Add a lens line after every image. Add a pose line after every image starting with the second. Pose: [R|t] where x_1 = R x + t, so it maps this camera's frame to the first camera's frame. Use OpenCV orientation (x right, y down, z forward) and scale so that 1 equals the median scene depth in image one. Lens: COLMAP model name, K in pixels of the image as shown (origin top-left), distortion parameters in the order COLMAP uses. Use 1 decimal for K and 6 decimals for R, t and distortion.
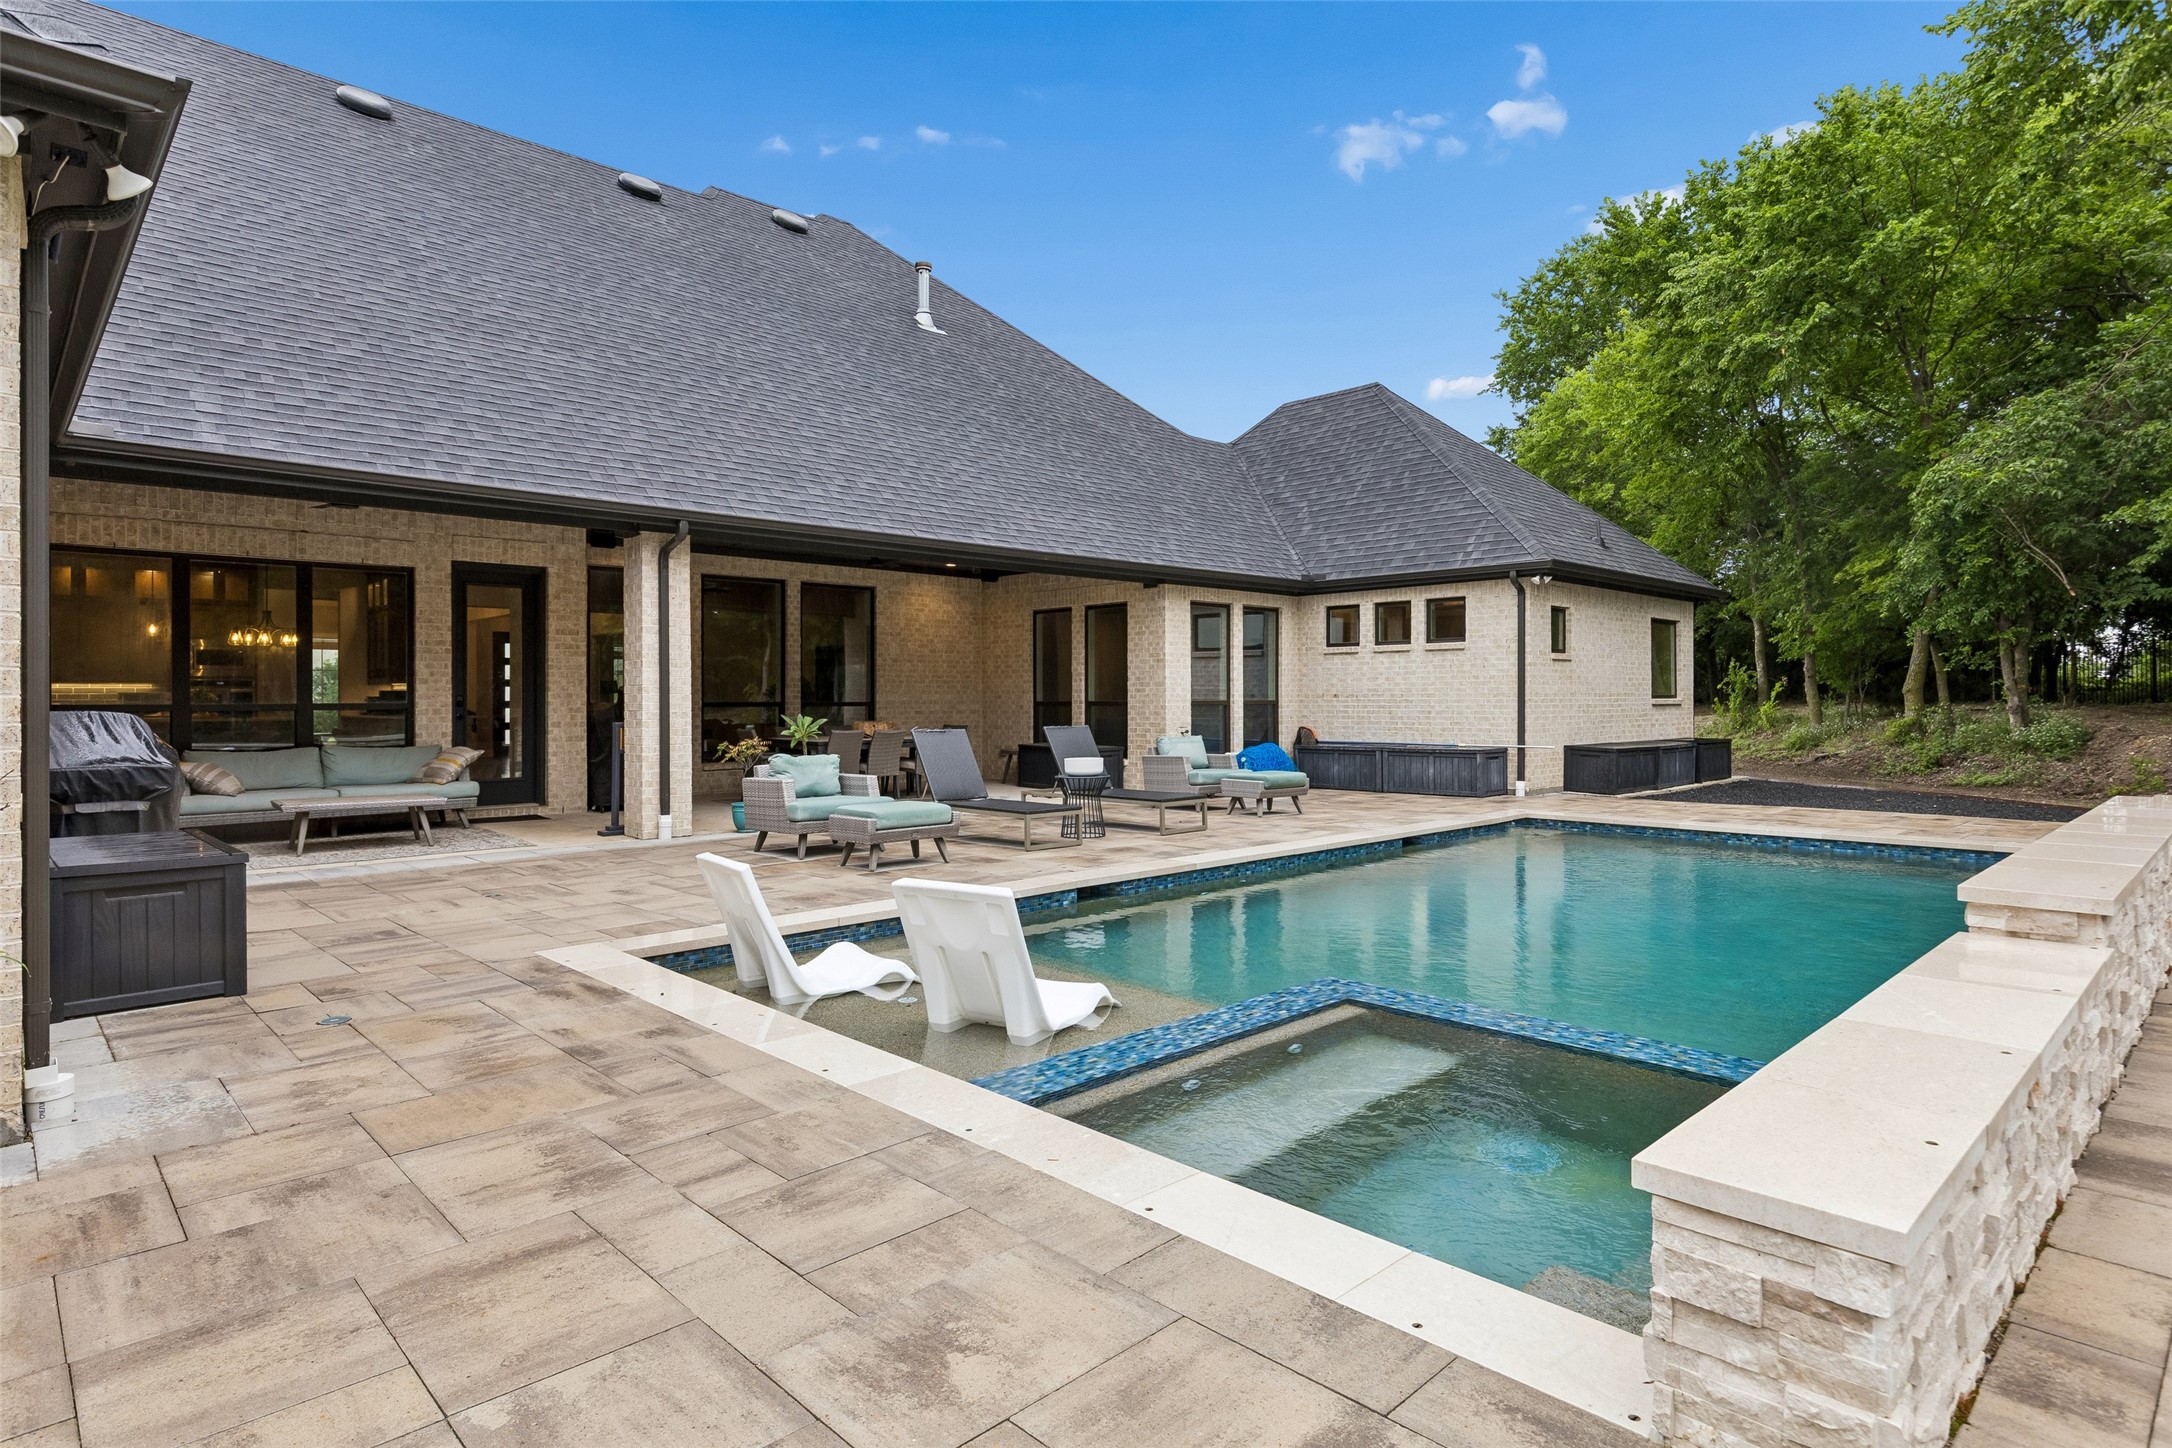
lens RADIAL K [[1162.8, 0, 1095.3], [0, 1162.8, 702.6], [0, 0, 1]] dist [0.002641, 0.000429]
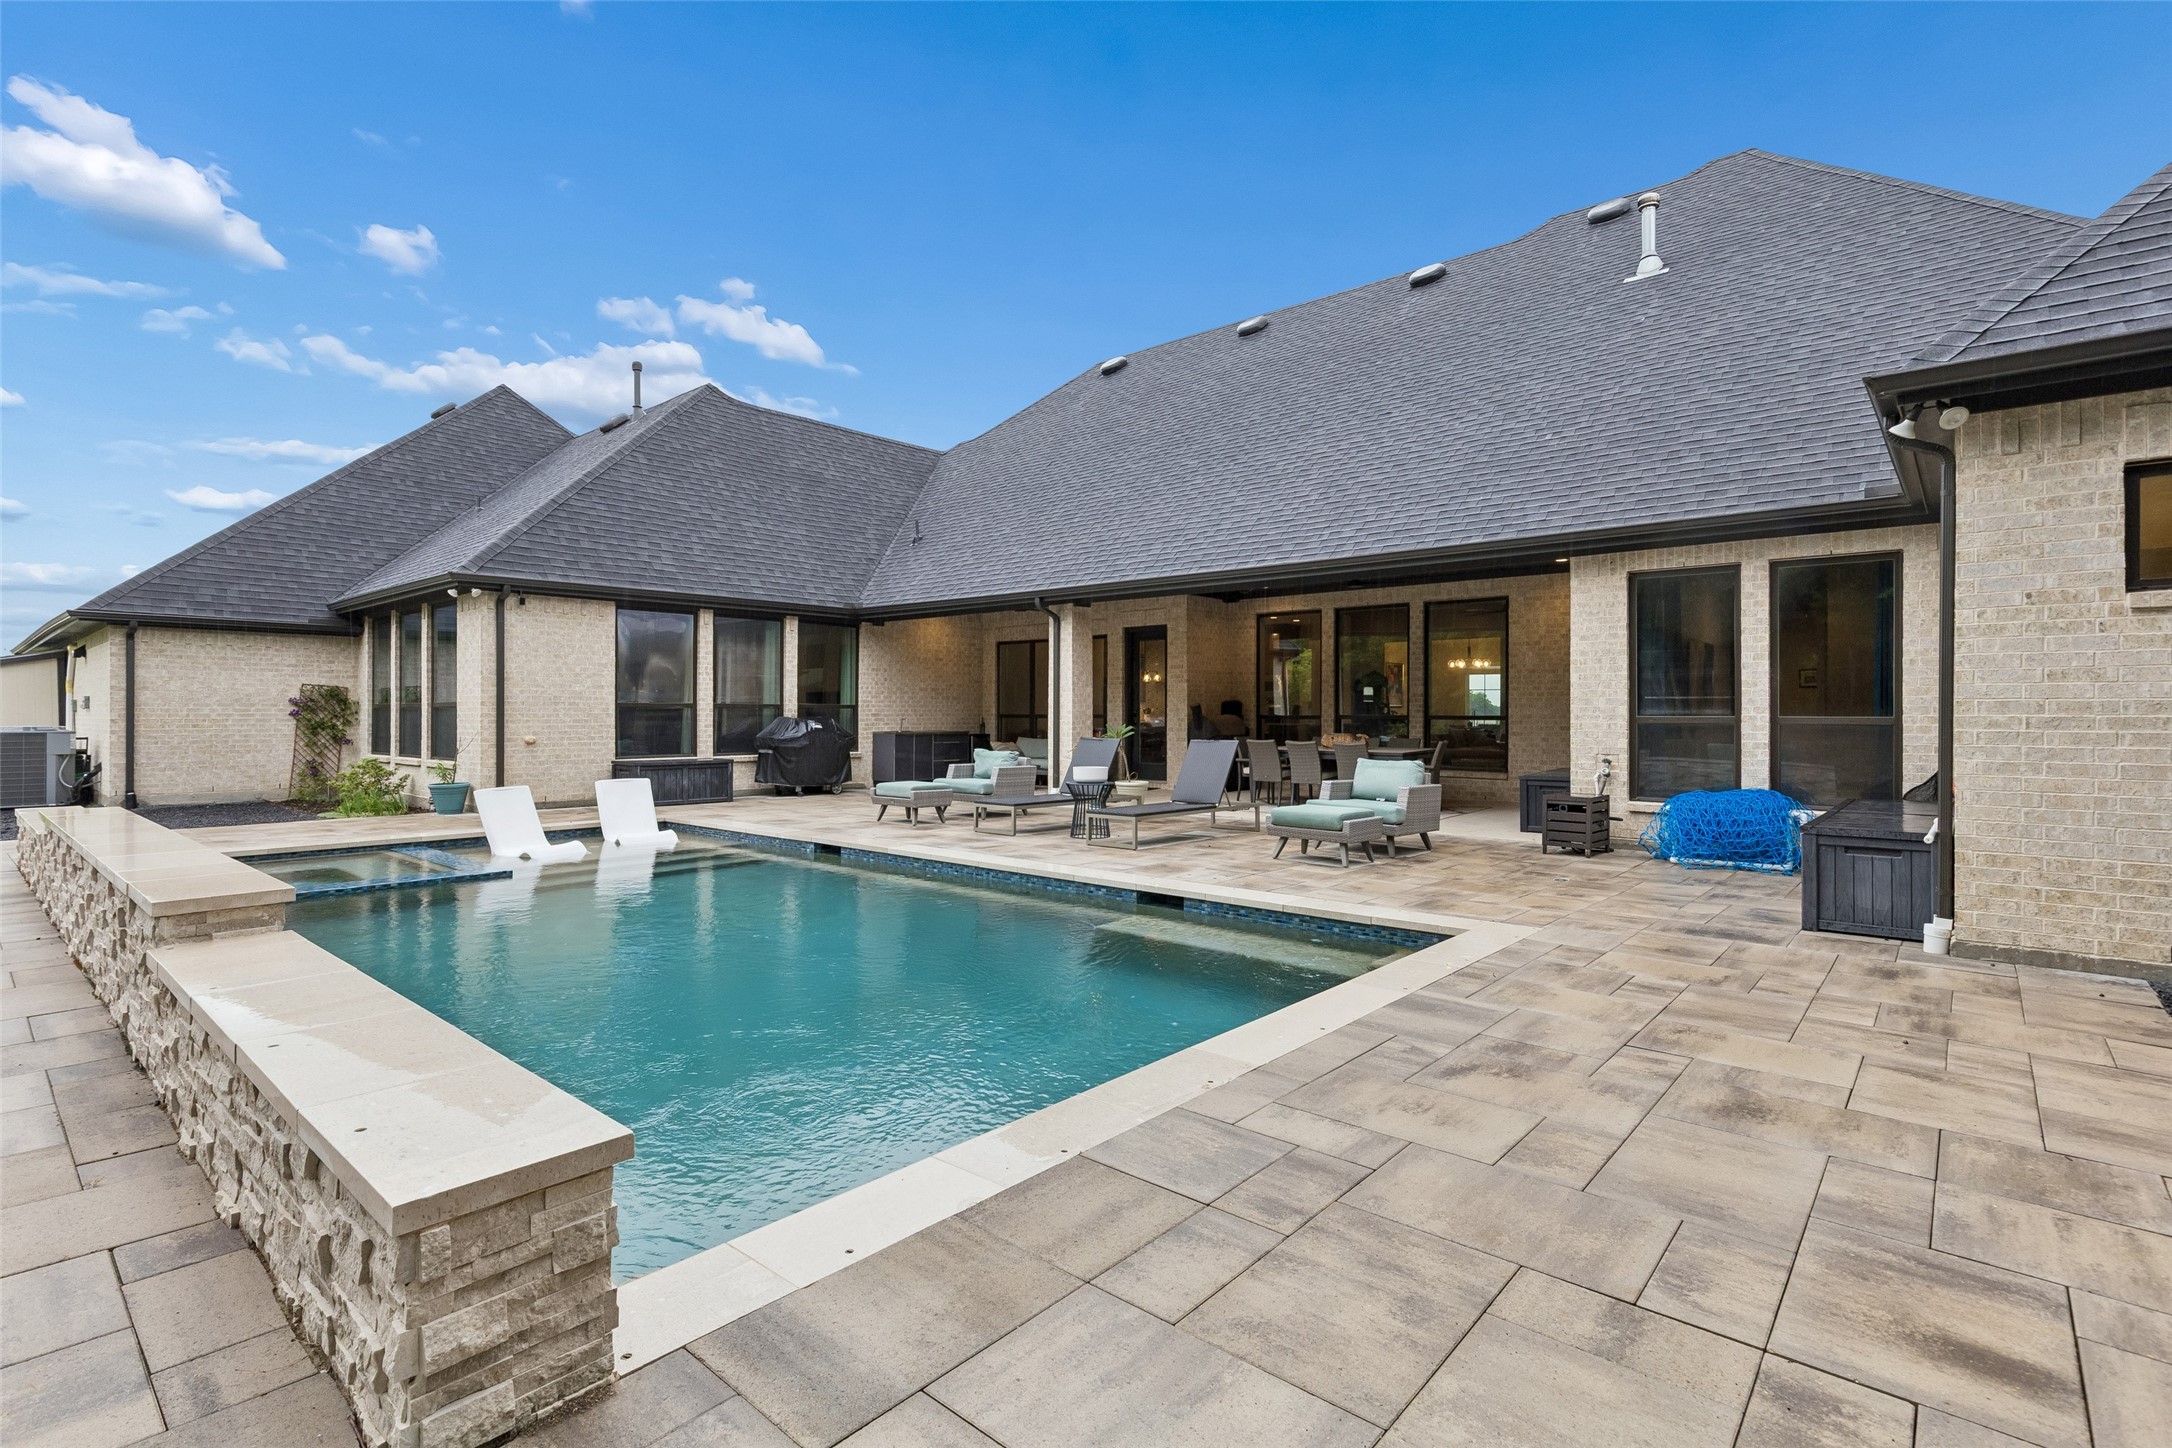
lens RADIAL K [[1013.2, 0, 1086.0], [0, 1013.2, 724.0], [0, 0, 1]] dist [-0.000682, -0.000021]
pose [[0.081589, 0.014454, -0.996561, 0.834692], [-0.003801, 0.999892, 0.014191, -0.006364], [0.996659, 0.002630, 0.081635, 0.800442]]
